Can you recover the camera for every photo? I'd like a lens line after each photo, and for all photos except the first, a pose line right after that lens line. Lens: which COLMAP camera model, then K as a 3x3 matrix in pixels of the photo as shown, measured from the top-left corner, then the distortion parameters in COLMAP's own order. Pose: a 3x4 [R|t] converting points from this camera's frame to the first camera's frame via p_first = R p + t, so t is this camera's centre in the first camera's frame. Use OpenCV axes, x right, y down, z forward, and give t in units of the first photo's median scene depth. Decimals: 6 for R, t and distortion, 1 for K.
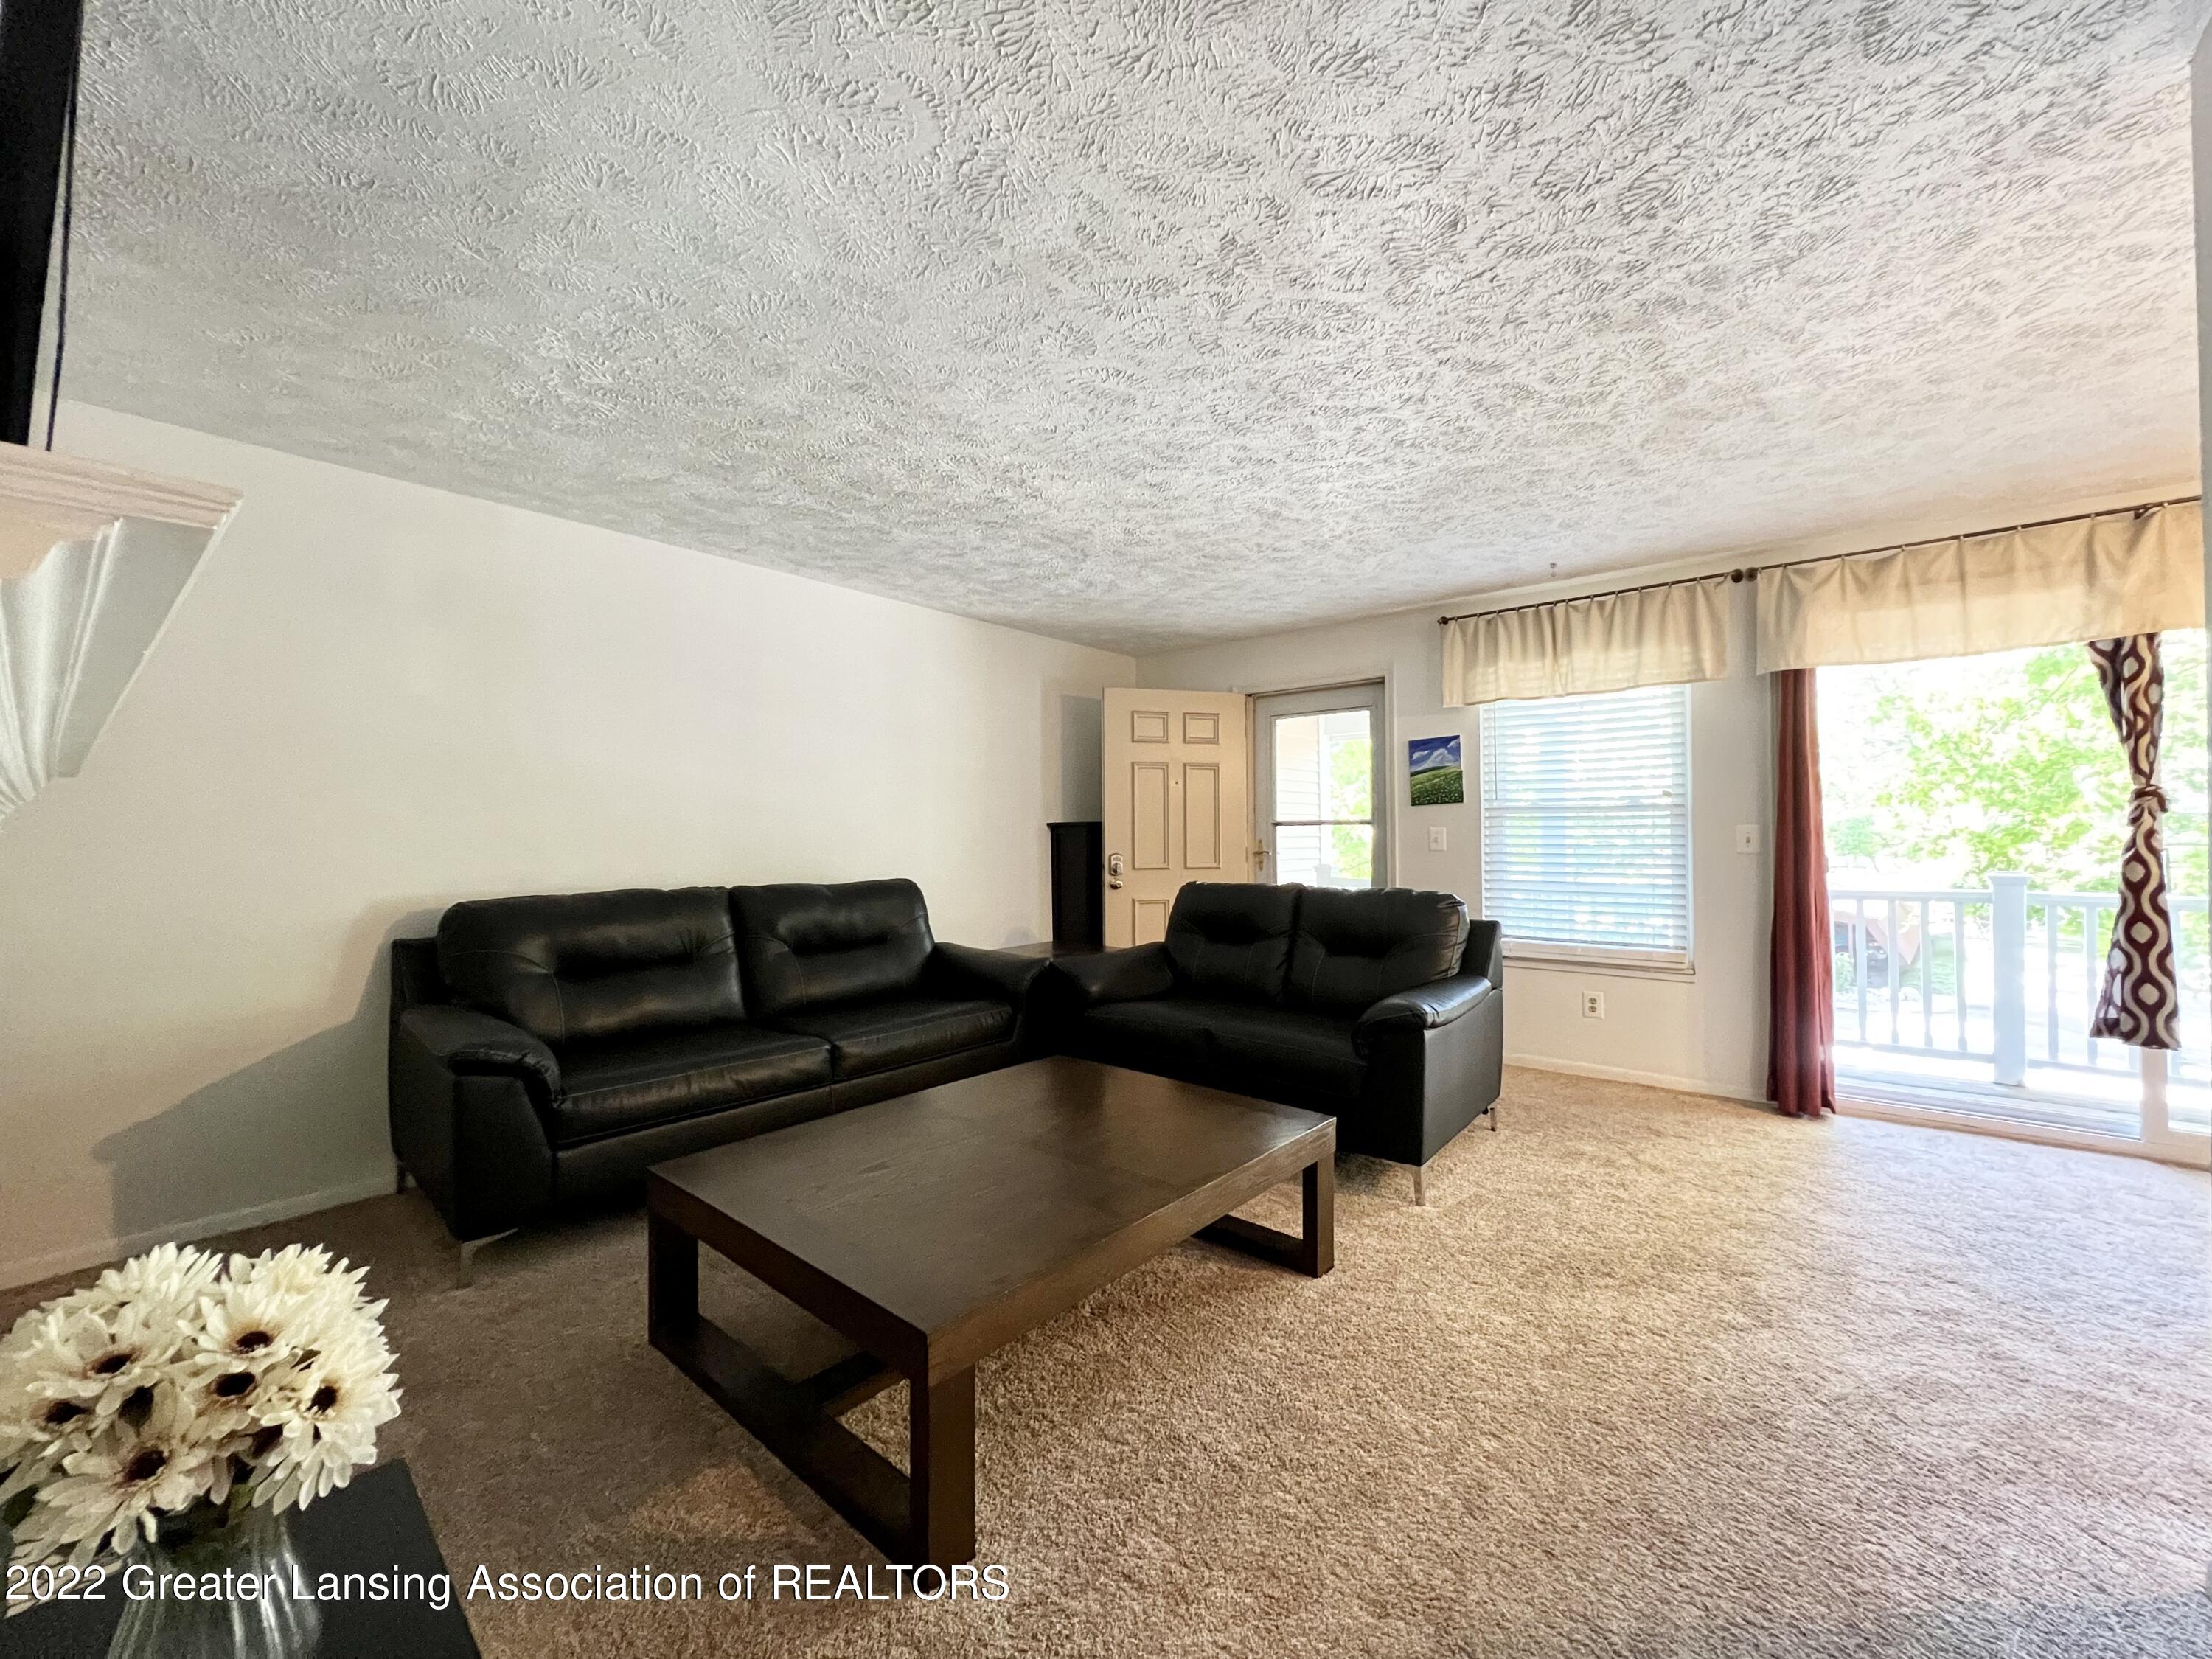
lens RADIAL K [[889.8, 0, 1108.1], [0, 889.8, 827.5], [0, 0, 1]] dist [0.002239, 0.000460]
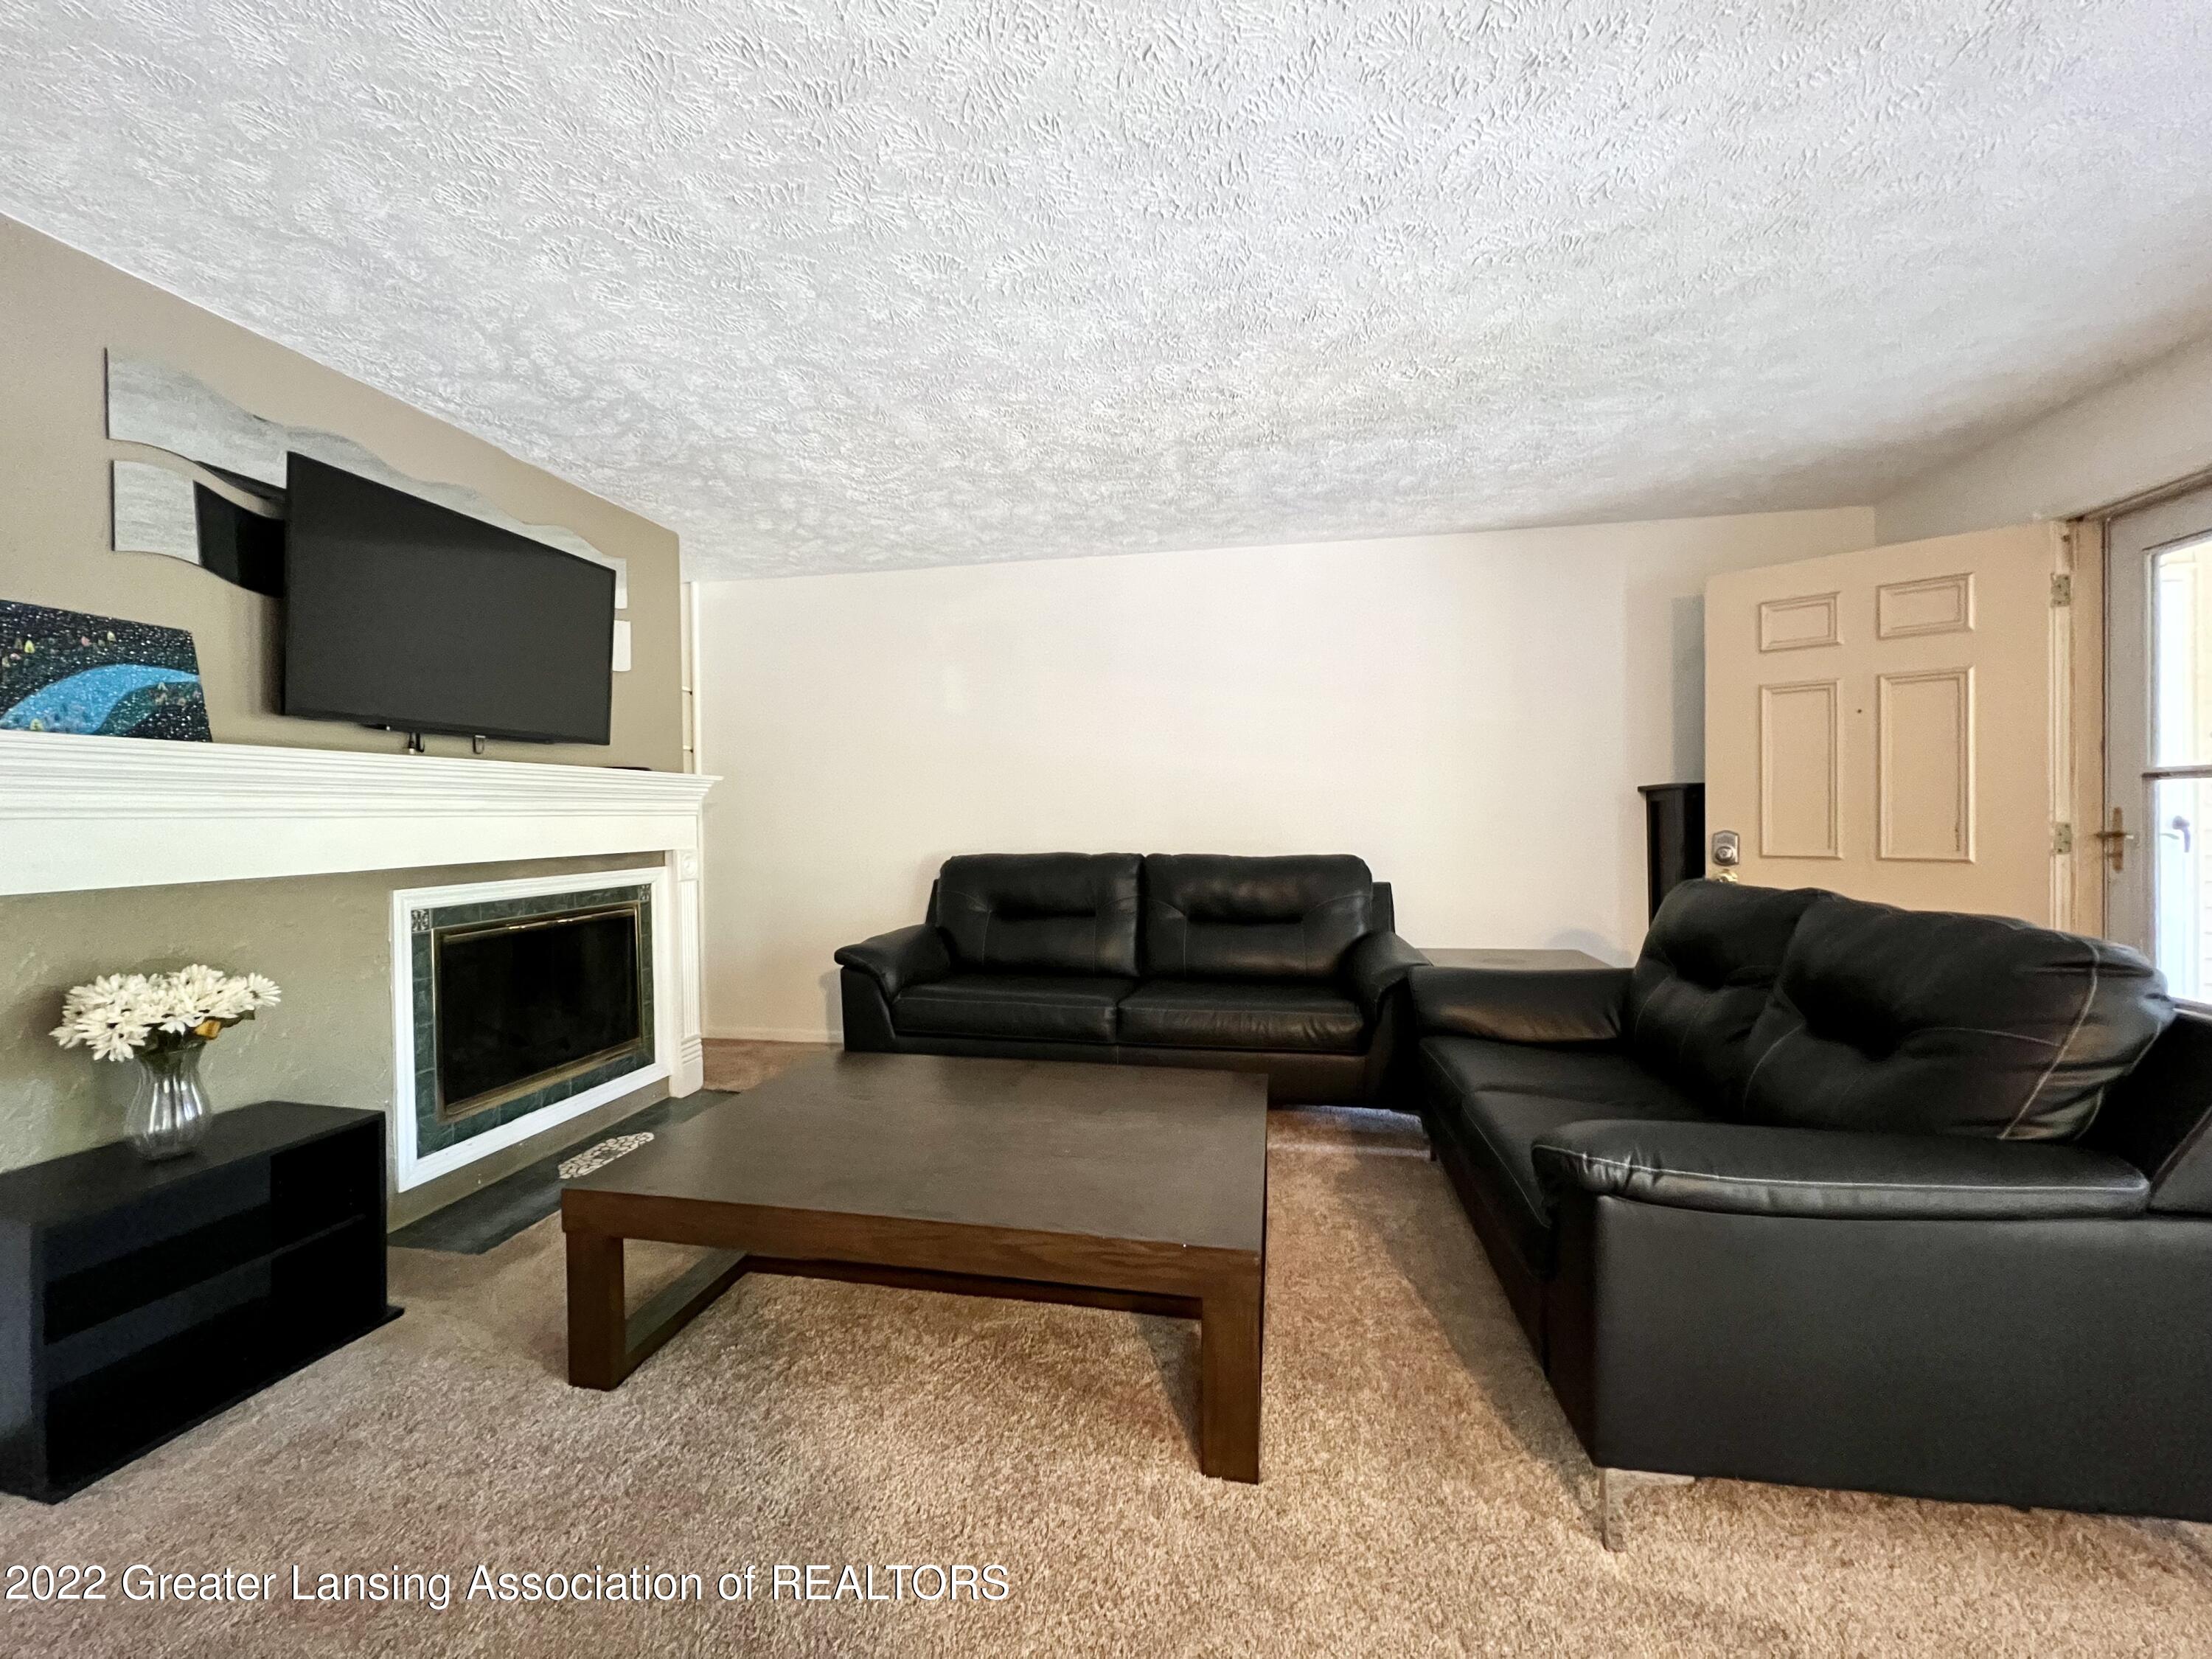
lens RADIAL K [[889.8, 0, 1106.9], [0, 889.8, 818.2], [0, 0, 1]] dist [0.002239, 0.000460]
pose [[0.488021, 0.004268, -0.872822, 0.394034], [0.014080, 0.999819, 0.012761, 0.006210], [0.872718, -0.018517, 0.487873, 0.325508]]
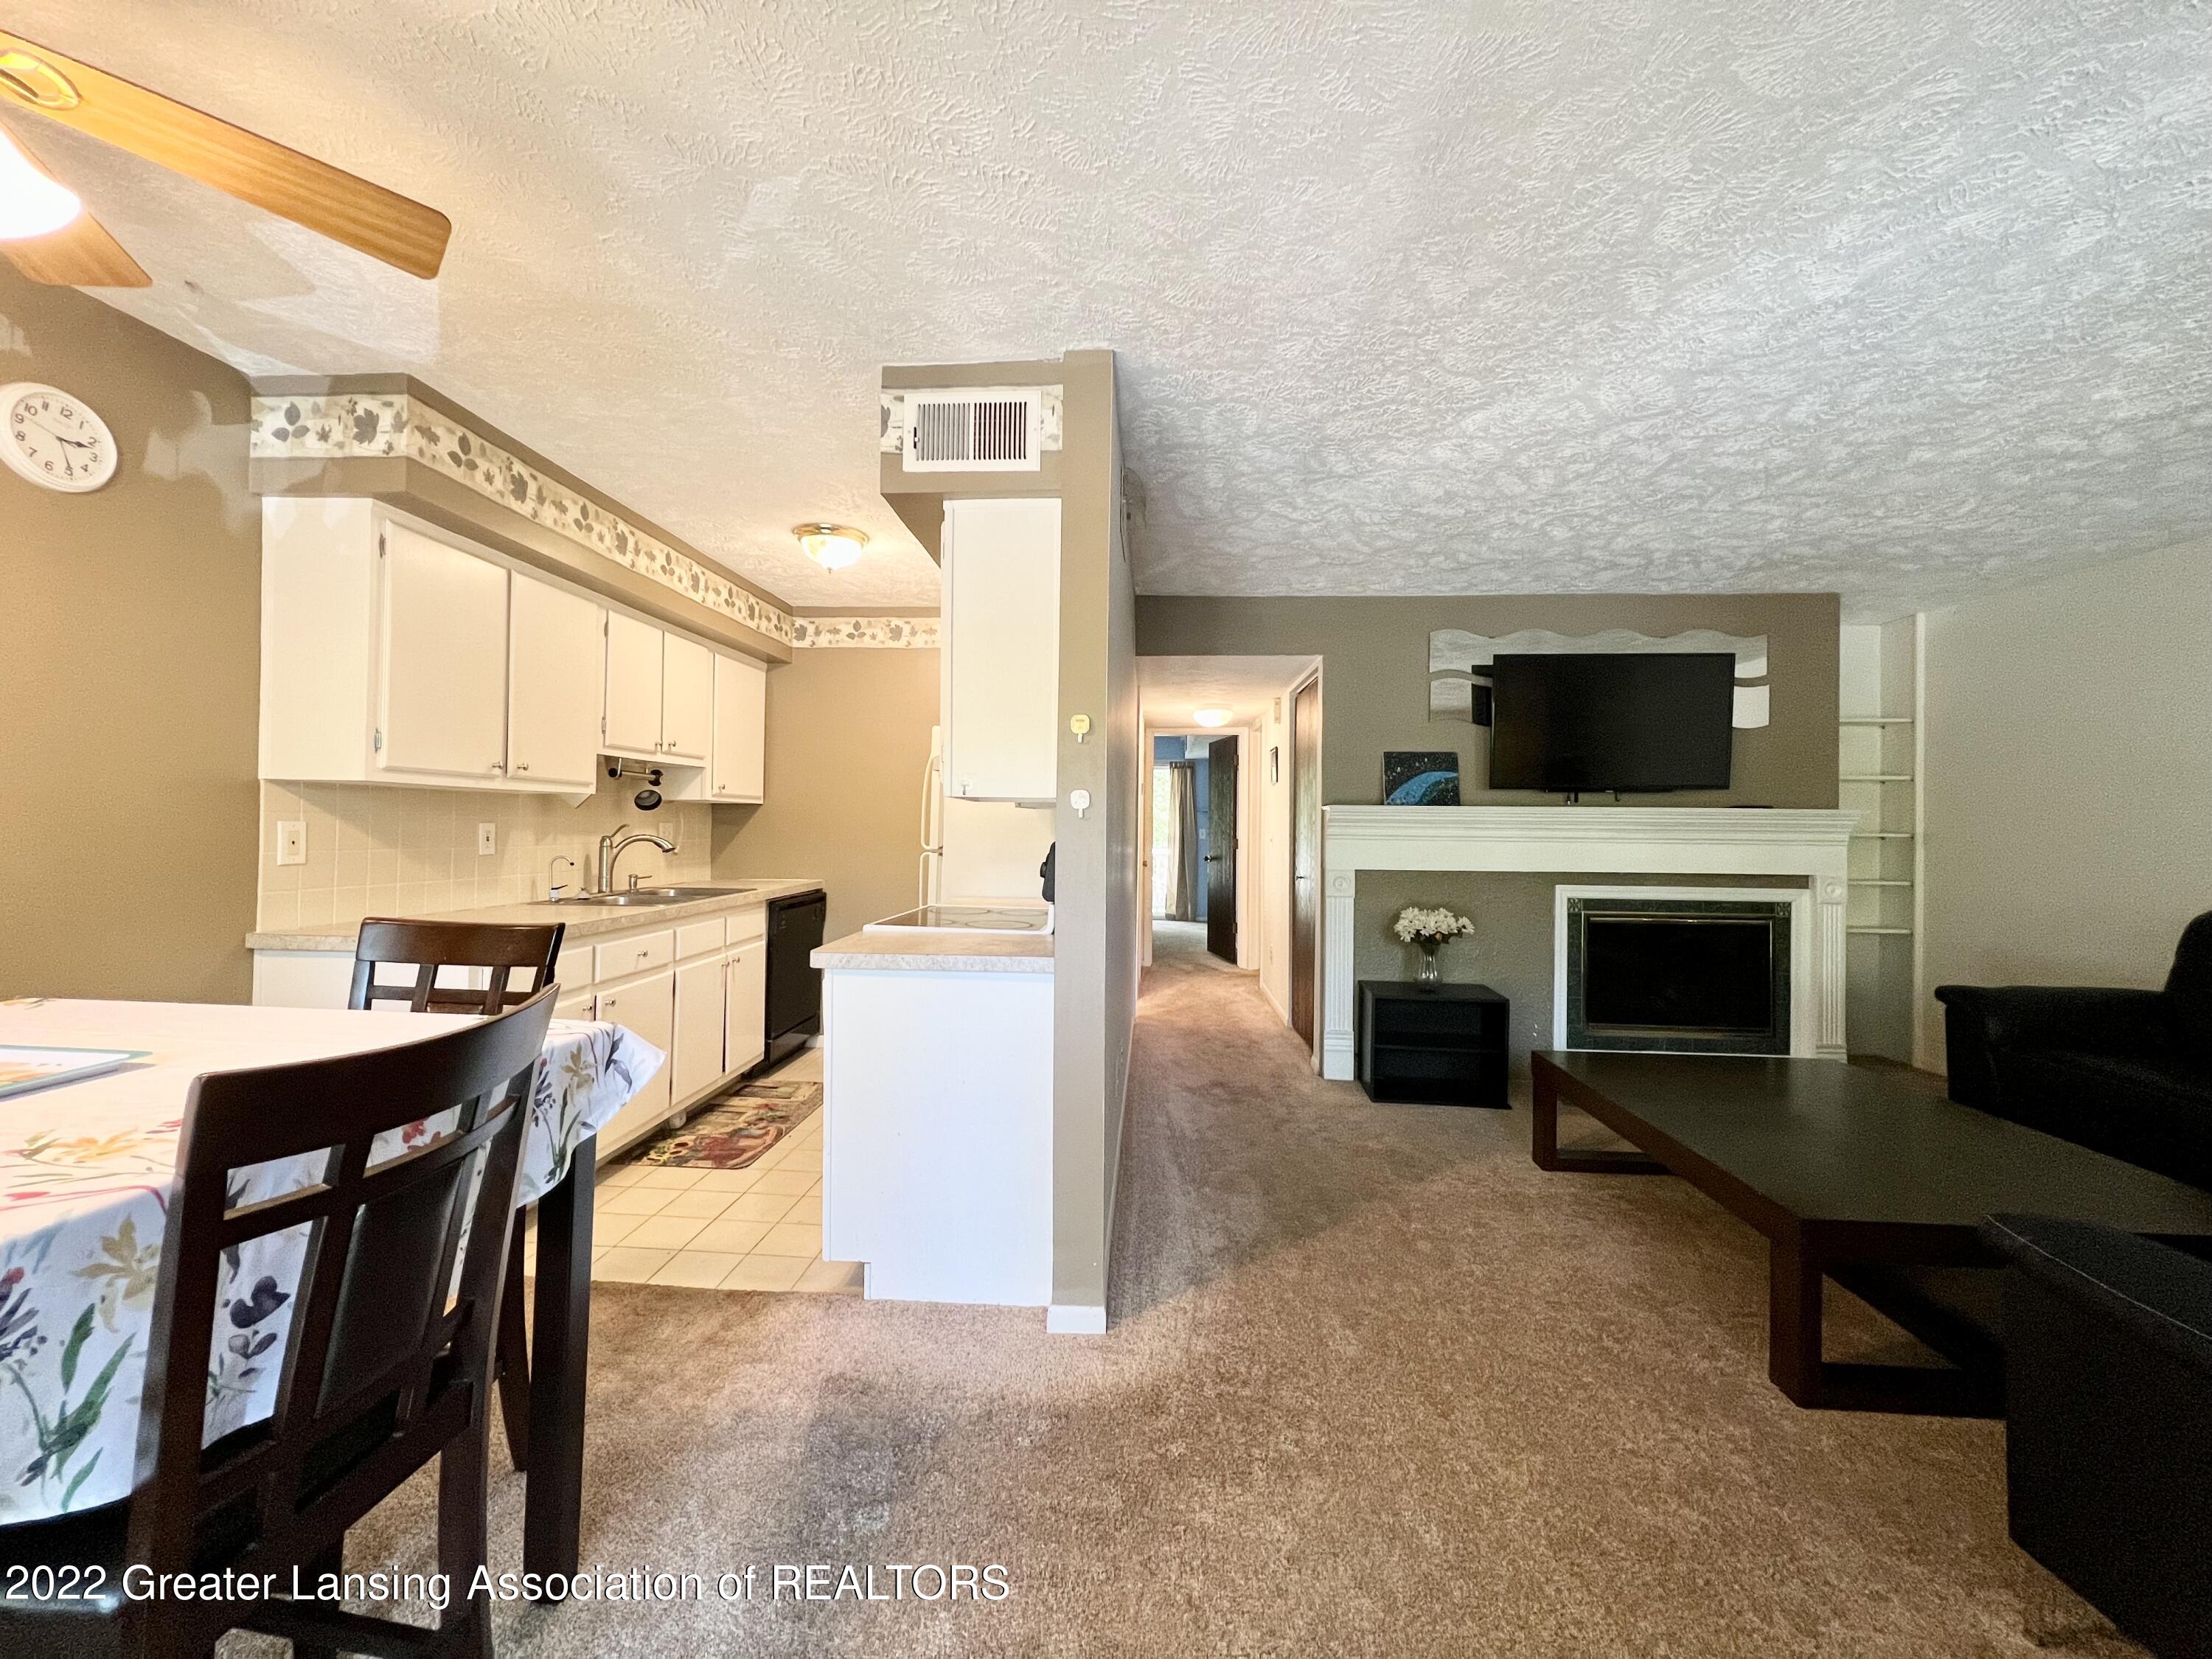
lens RADIAL K [[889.8, 0, 1100.0], [0, 889.8, 820.0], [0, 0, 1]] dist [0.002239, 0.000460]
pose [[-0.802902, -0.007523, -0.596063, 0.643206], [-0.004095, 0.999966, -0.007104, -0.008250], [0.596096, -0.003263, -0.802906, 0.674649]]
